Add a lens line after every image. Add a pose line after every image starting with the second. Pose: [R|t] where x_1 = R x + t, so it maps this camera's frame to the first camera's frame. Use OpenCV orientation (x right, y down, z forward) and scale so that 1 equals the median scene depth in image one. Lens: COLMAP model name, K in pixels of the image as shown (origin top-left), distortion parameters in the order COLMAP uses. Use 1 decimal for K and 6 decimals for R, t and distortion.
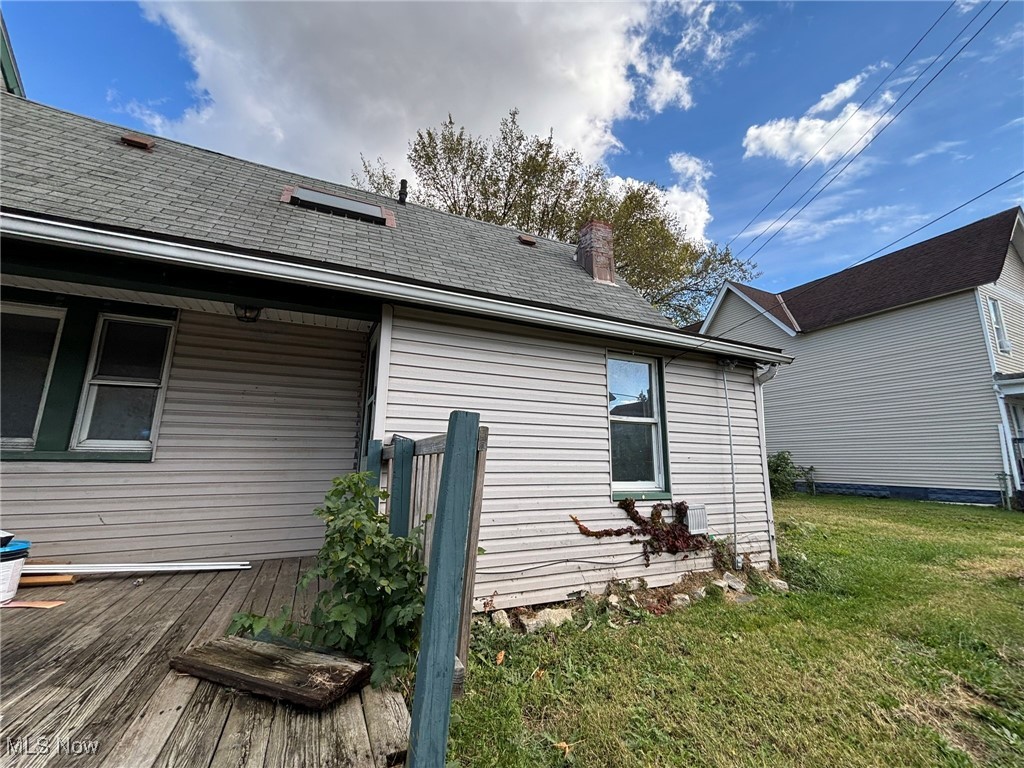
lens RADIAL K [[410.3, 0, 512.0], [0, 410.3, 384.0], [0, 0, 1]] dist [0.000217, -0.000044]
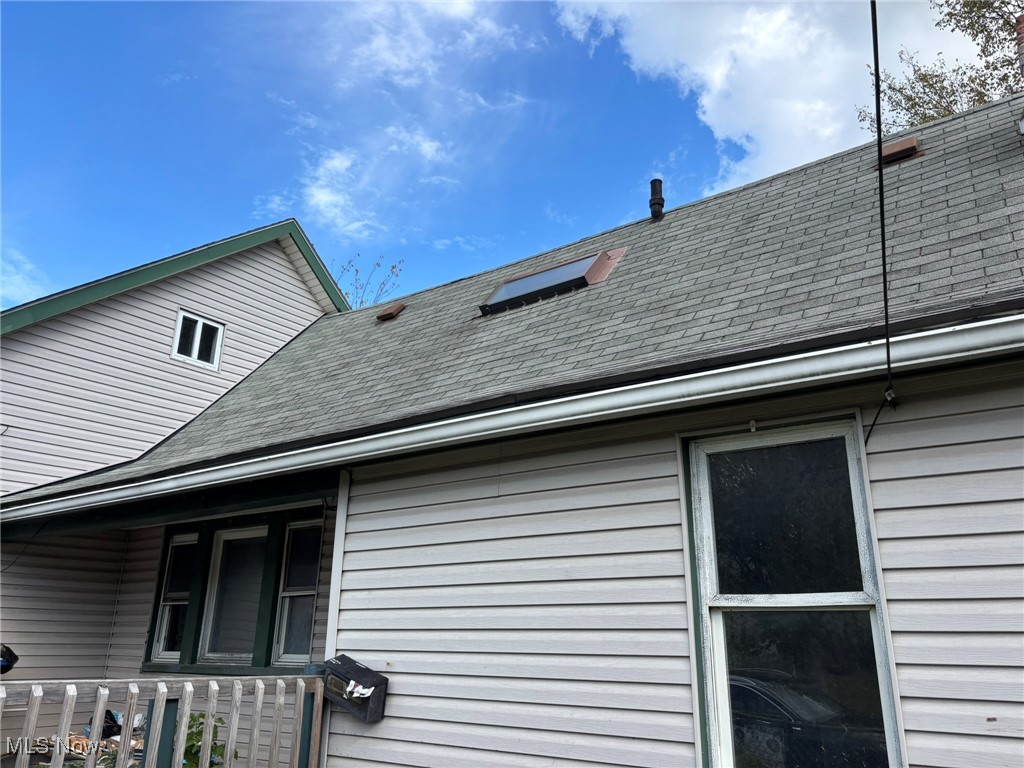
lens RADIAL K [[780.0, 0, 512.0], [0, 780.0, 384.0], [0, 0, 1]] dist [-0.000491, -0.000823]
pose [[0.491285, -0.277649, -0.825560, 0.701894], [0.148812, 0.960652, -0.234526, 0.021873], [0.858192, -0.007634, 0.513272, 0.362376]]
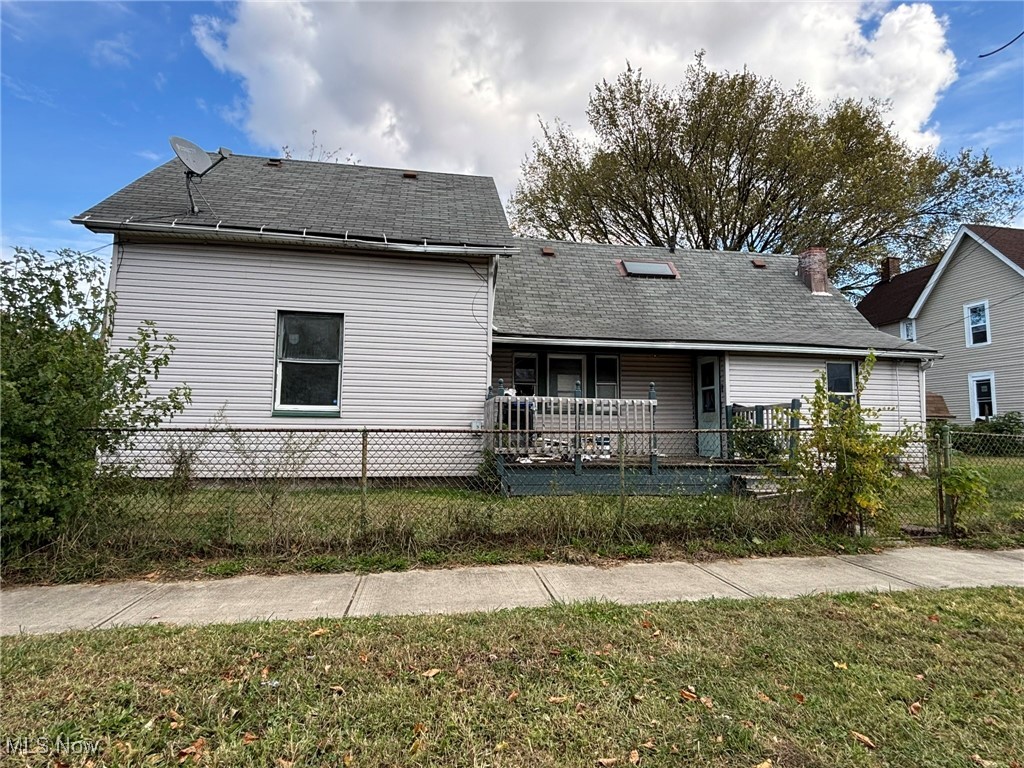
lens RADIAL K [[531.7, 0, 512.0], [0, 531.7, 384.0], [0, 0, 1]] dist [-0.012162, 0.001430]
pose [[0.960008, -0.020956, -0.279186, -0.444282], [0.048426, 0.994593, 0.091864, -0.235481], [0.275751, -0.101710, 0.955833, -1.630511]]
